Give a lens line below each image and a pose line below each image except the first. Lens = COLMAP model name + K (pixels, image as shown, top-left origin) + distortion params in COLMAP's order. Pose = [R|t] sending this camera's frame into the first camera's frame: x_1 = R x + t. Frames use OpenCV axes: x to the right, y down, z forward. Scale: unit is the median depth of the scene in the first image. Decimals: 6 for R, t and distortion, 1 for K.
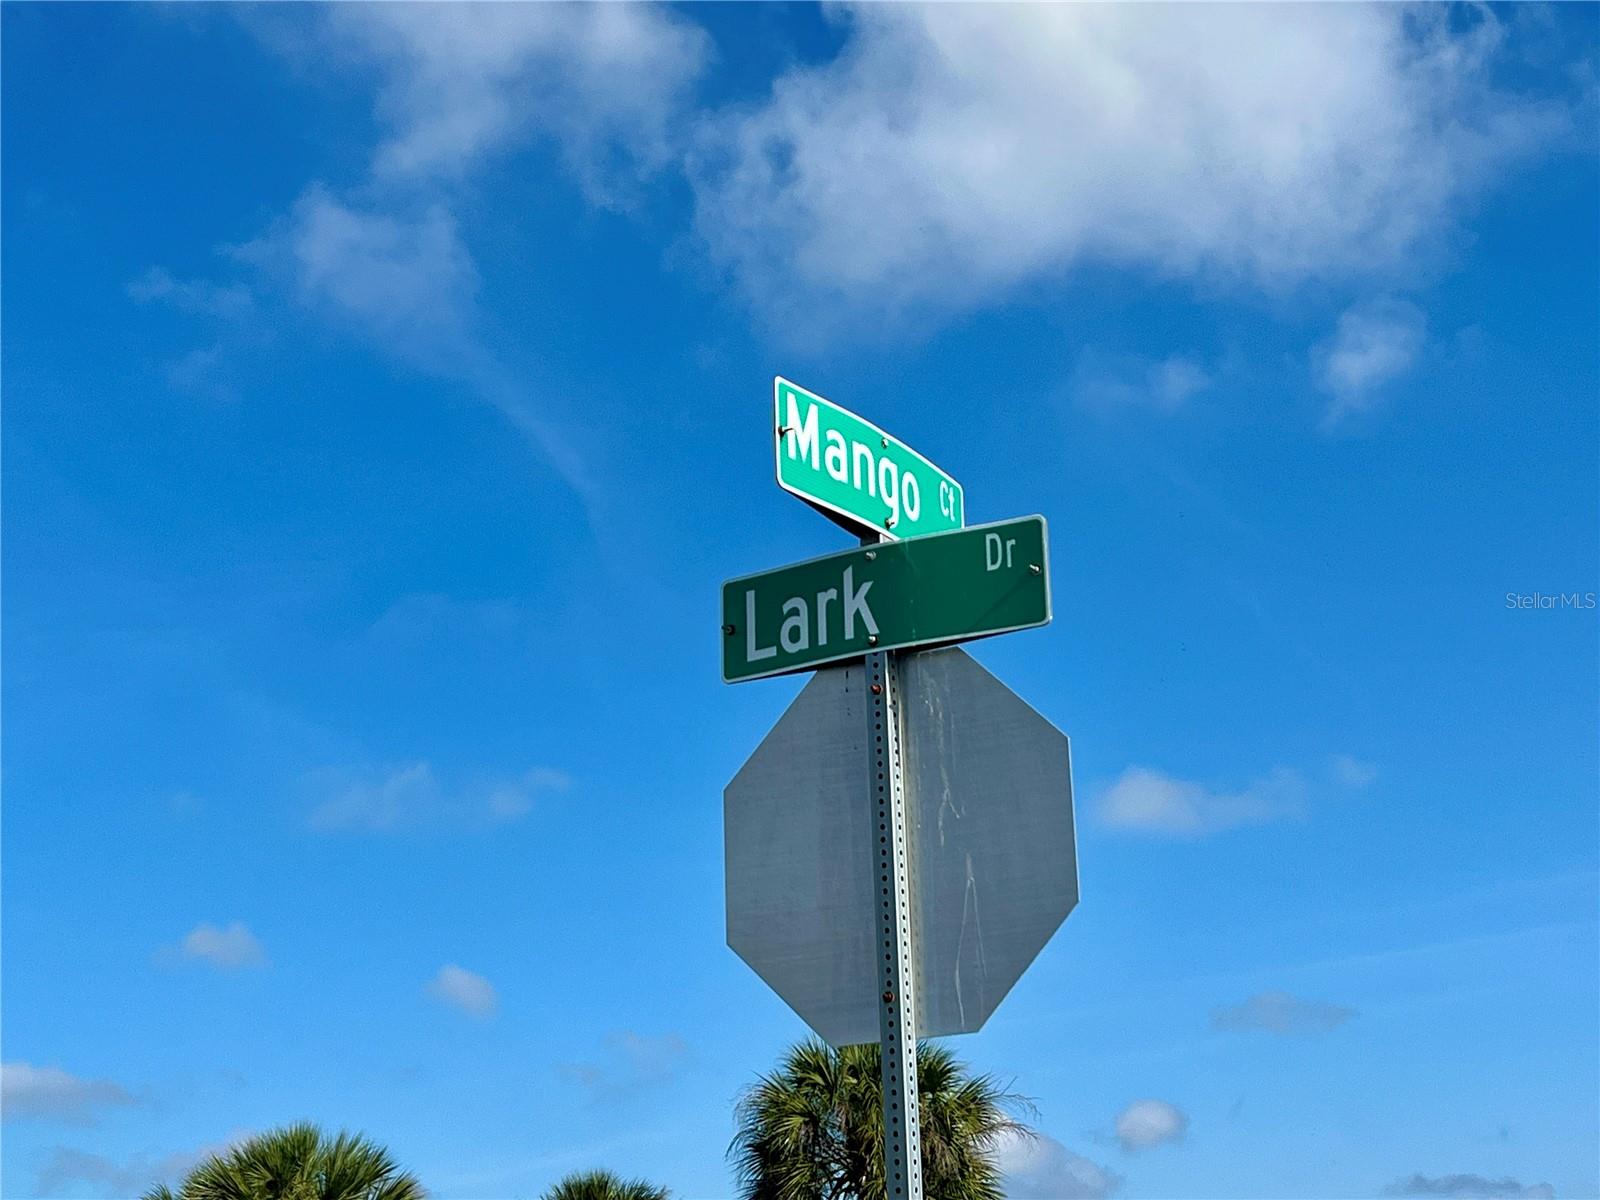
lens RADIAL K [[2514.0, 0, 796.7], [0, 2514.0, 599.9], [0, 0, 1]] dist [0.121002, 0.000000]
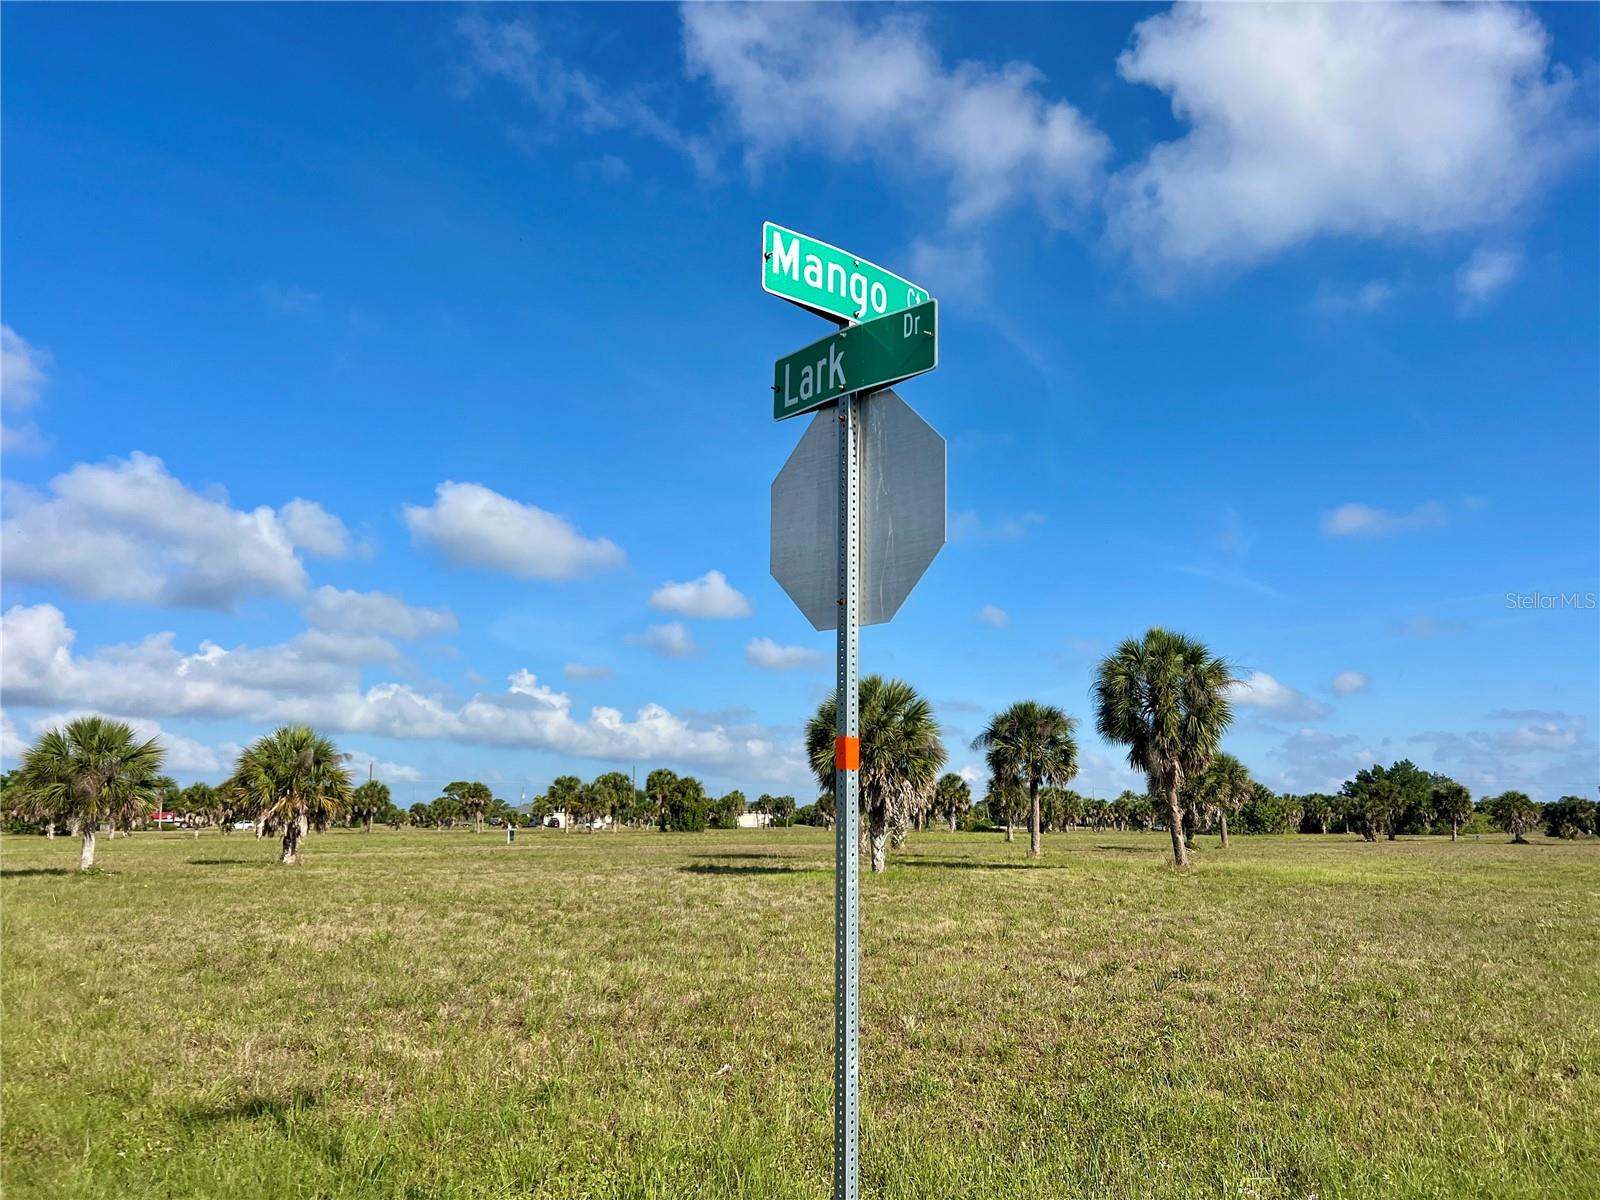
lens RADIAL K [[1185.9, 0, 799.0], [0, 1185.9, 606.9], [0, 0, 1]] dist [0.053975, -0.059173]
pose [[0.956876, -0.002394, -0.290487, 0.223413], [0.044612, 0.989315, 0.138800, 0.047766], [0.287051, -0.145774, 0.946759, 0.244333]]
